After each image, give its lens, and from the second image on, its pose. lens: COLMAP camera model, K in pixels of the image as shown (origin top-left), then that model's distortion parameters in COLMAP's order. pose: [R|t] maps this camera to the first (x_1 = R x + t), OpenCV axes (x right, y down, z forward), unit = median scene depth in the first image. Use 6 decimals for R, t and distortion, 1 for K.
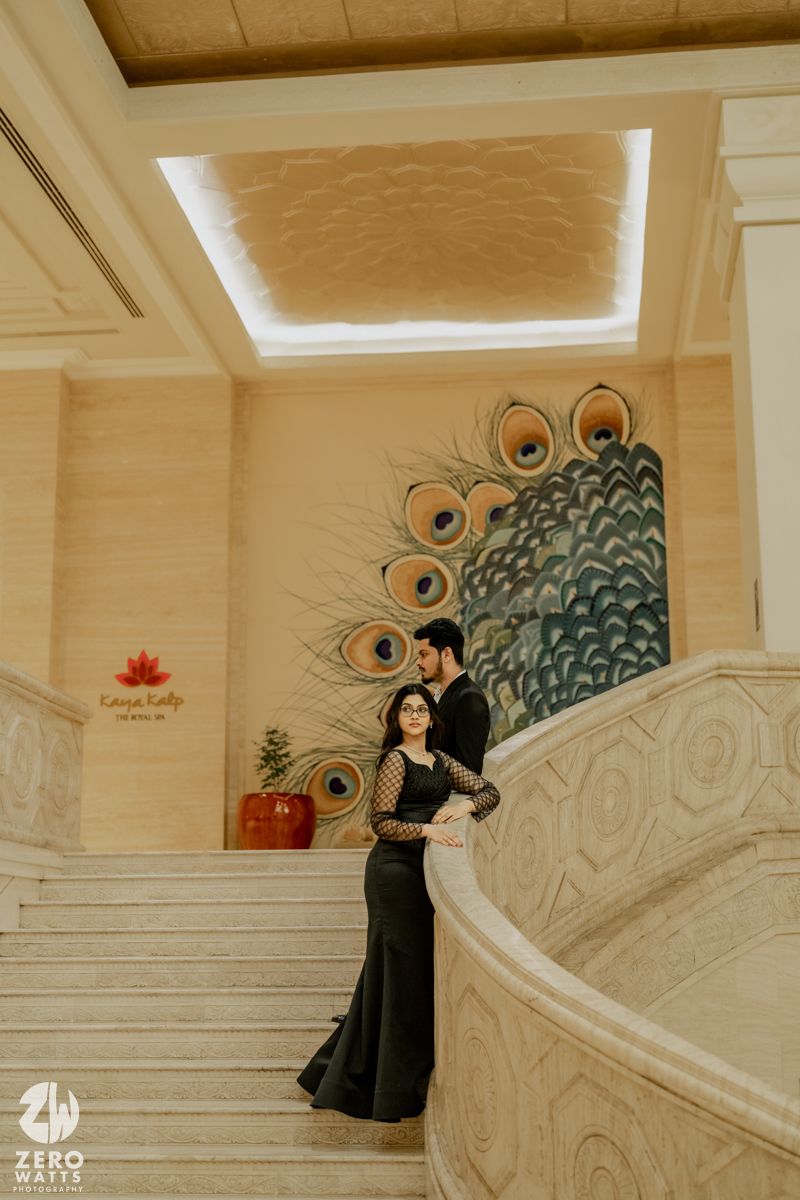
lens RADIAL K [[1653.8, 0, 407.9], [0, 1653.8, 599.7], [0, 0, 1]] dist [0.006581, 0.000000]
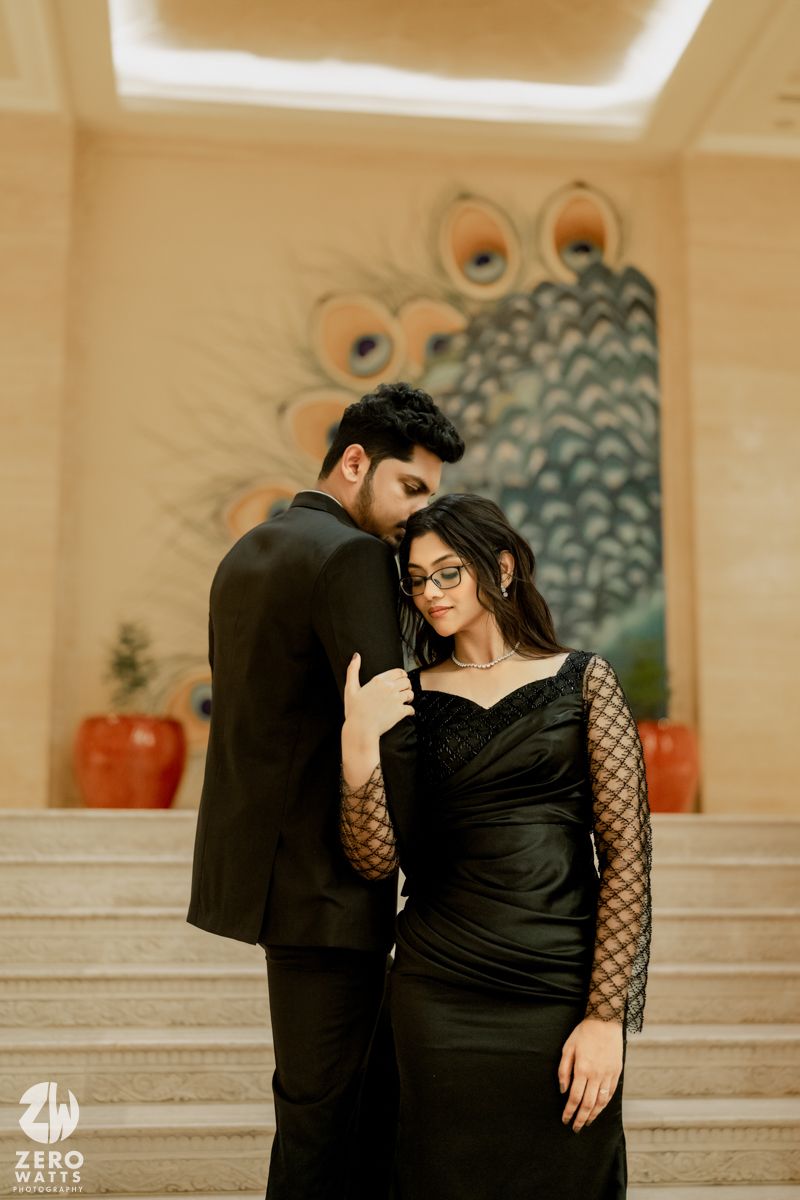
lens RADIAL K [[1653.8, 0, 395.5], [0, 1653.8, 599.0], [0, 0, 1]] dist [0.006581, 0.000000]
pose [[0.975765, 0.047192, 0.213670, -0.118078], [-0.055555, 0.997900, 0.033305, 0.037850], [-0.211650, -0.044369, 0.976338, 0.291369]]
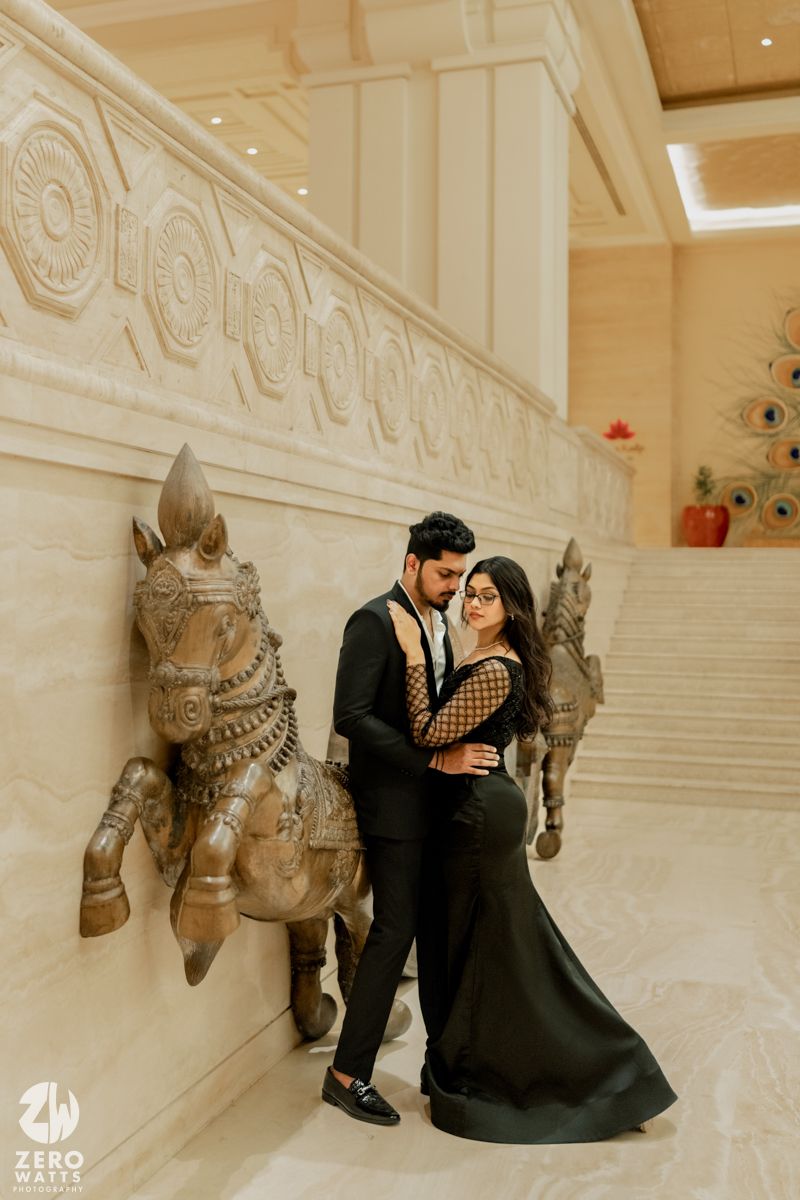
lens RADIAL K [[1291.3, 0, 369.6], [0, 1291.3, 552.0], [0, 0, 1]] dist [-0.018922, 0.000000]
pose [[0.976555, 0.010006, -0.215037, -0.125626], [0.029698, 0.983105, 0.180616, -0.078479], [0.213211, -0.182768, 0.959759, -0.316807]]
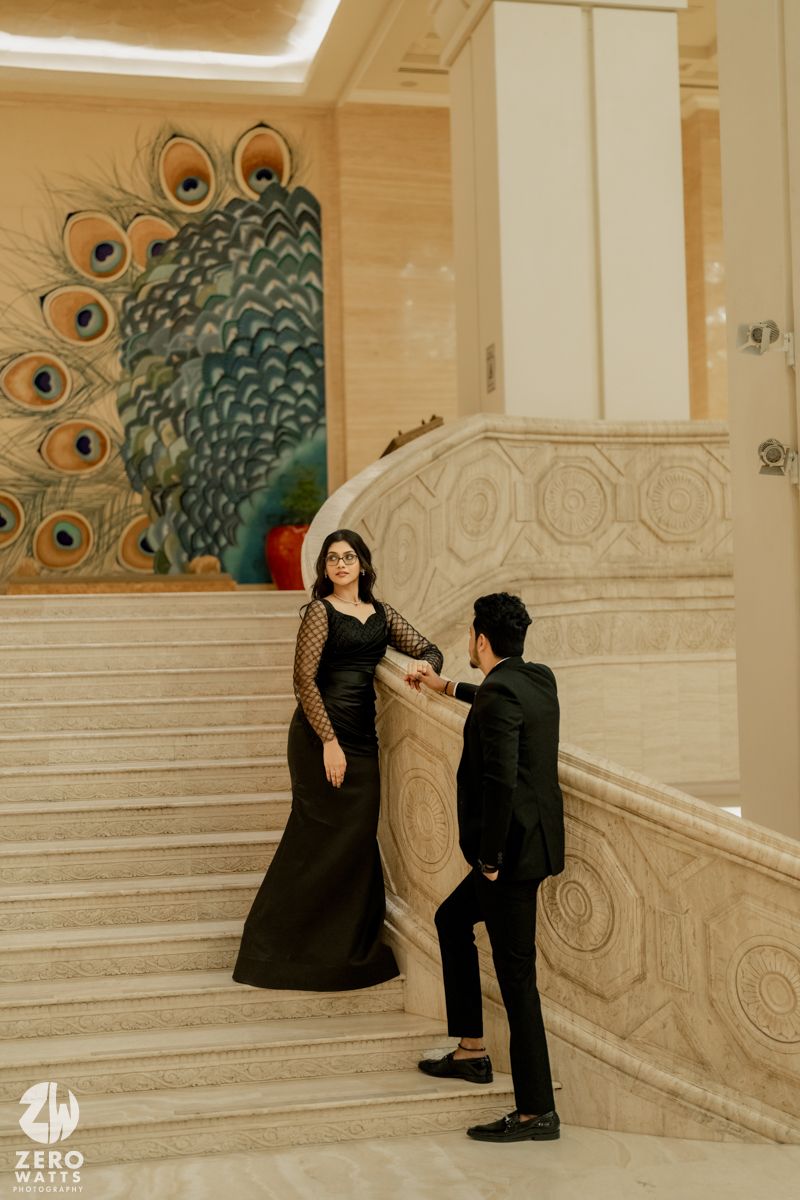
lens RADIAL K [[1653.8, 0, 407.1], [0, 1653.8, 603.0], [0, 0, 1]] dist [0.006581, 0.000000]
pose [[0.945892, -0.006724, 0.324412, -0.131461], [-0.050339, 0.984640, 0.167182, -0.016303], [-0.320553, -0.174467, 0.931025, -0.012234]]
